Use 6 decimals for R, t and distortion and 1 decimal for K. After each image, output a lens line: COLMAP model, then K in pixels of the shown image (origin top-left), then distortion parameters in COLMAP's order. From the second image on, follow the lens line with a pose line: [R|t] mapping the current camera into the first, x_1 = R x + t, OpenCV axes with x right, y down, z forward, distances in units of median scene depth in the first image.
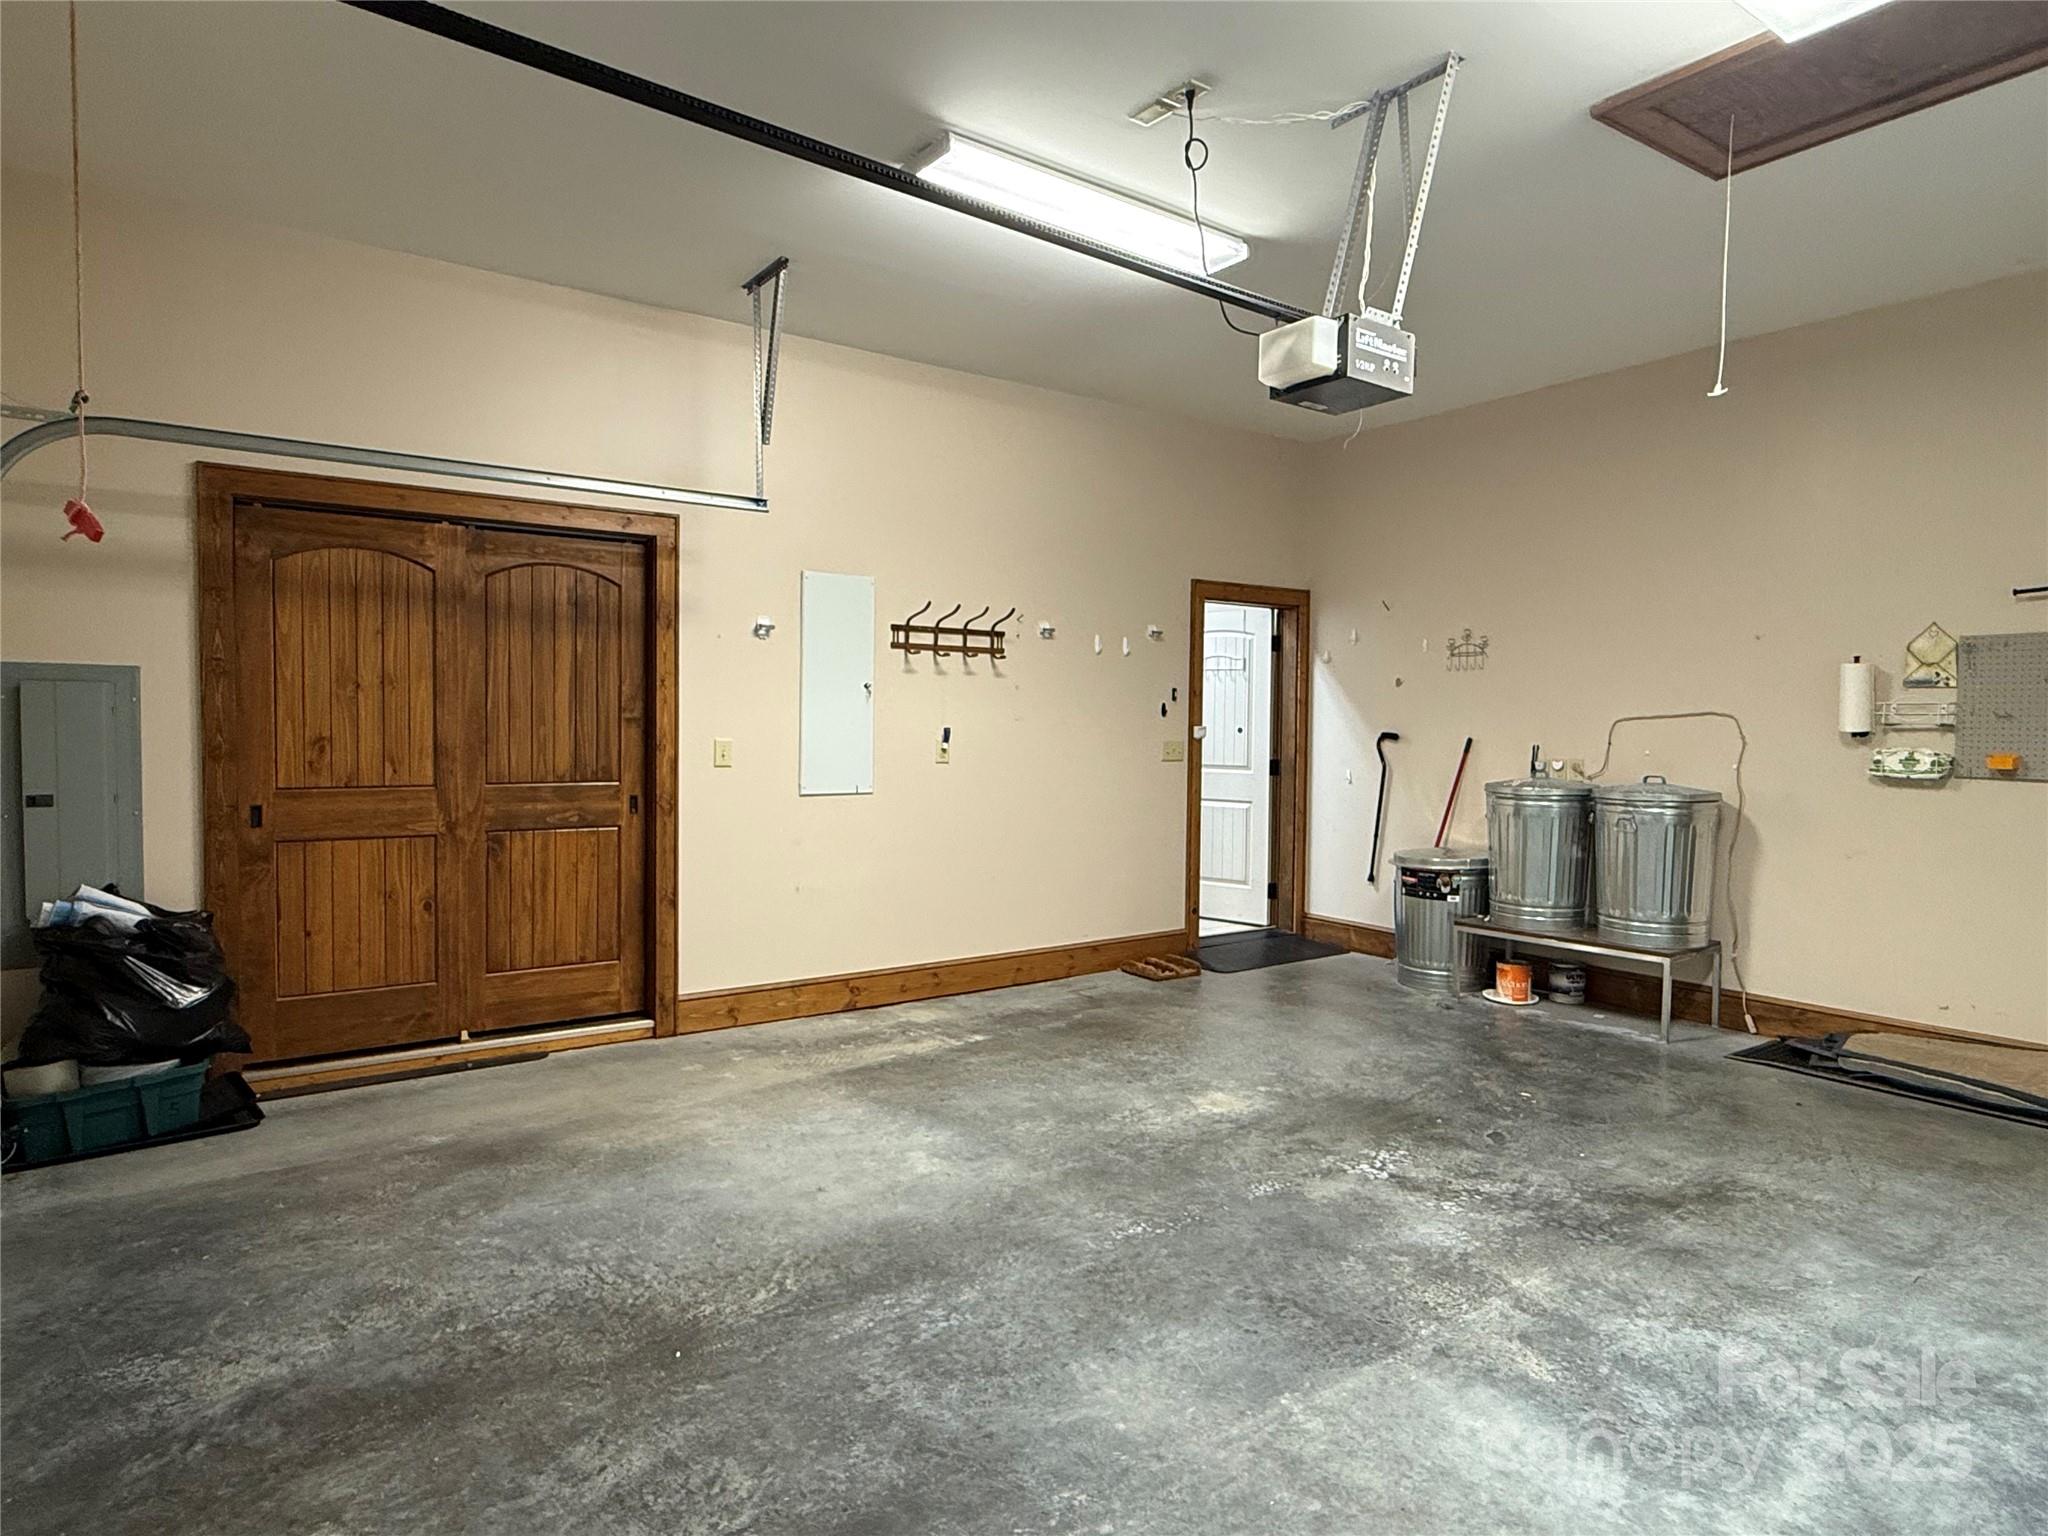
lens RADIAL K [[1213.5, 0, 1025.4], [0, 1213.5, 771.5], [0, 0, 1]] dist [-0.002586, -0.000912]
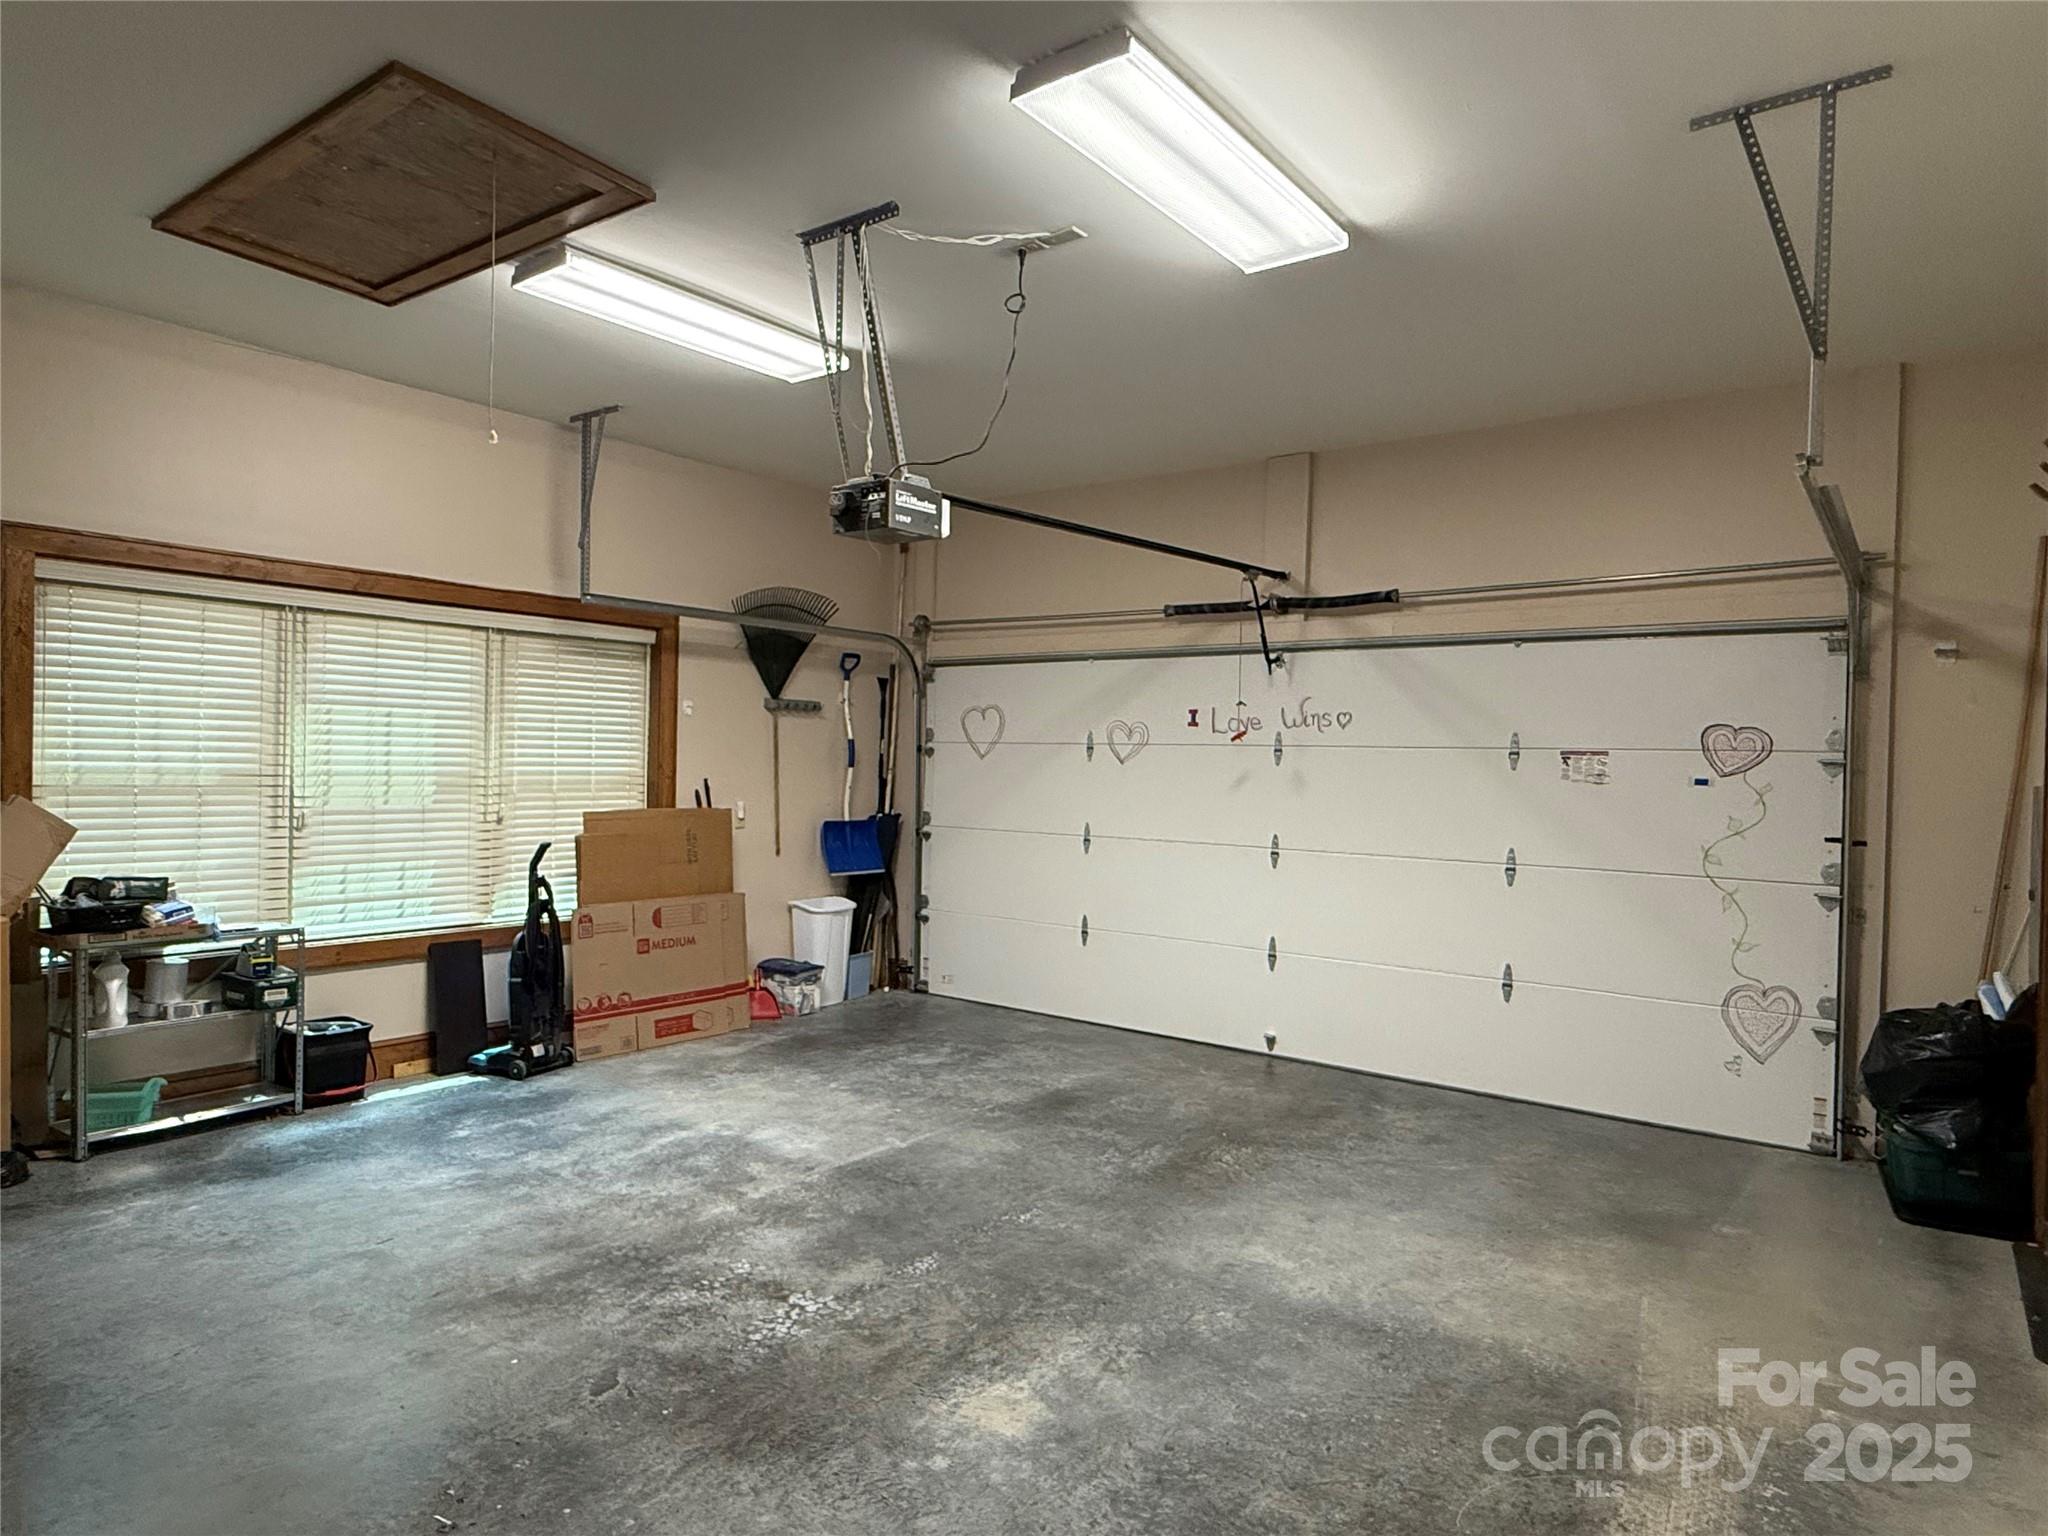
lens RADIAL K [[1213.5, 0, 1023.5], [0, 1213.5, 773.7], [0, 0, 1]] dist [-0.002586, -0.000912]
pose [[-0.953494, -0.028272, -0.300085, 0.437884], [-0.044435, 0.997898, 0.047174, -0.109871], [0.298120, 0.058314, -0.952745, 1.991800]]
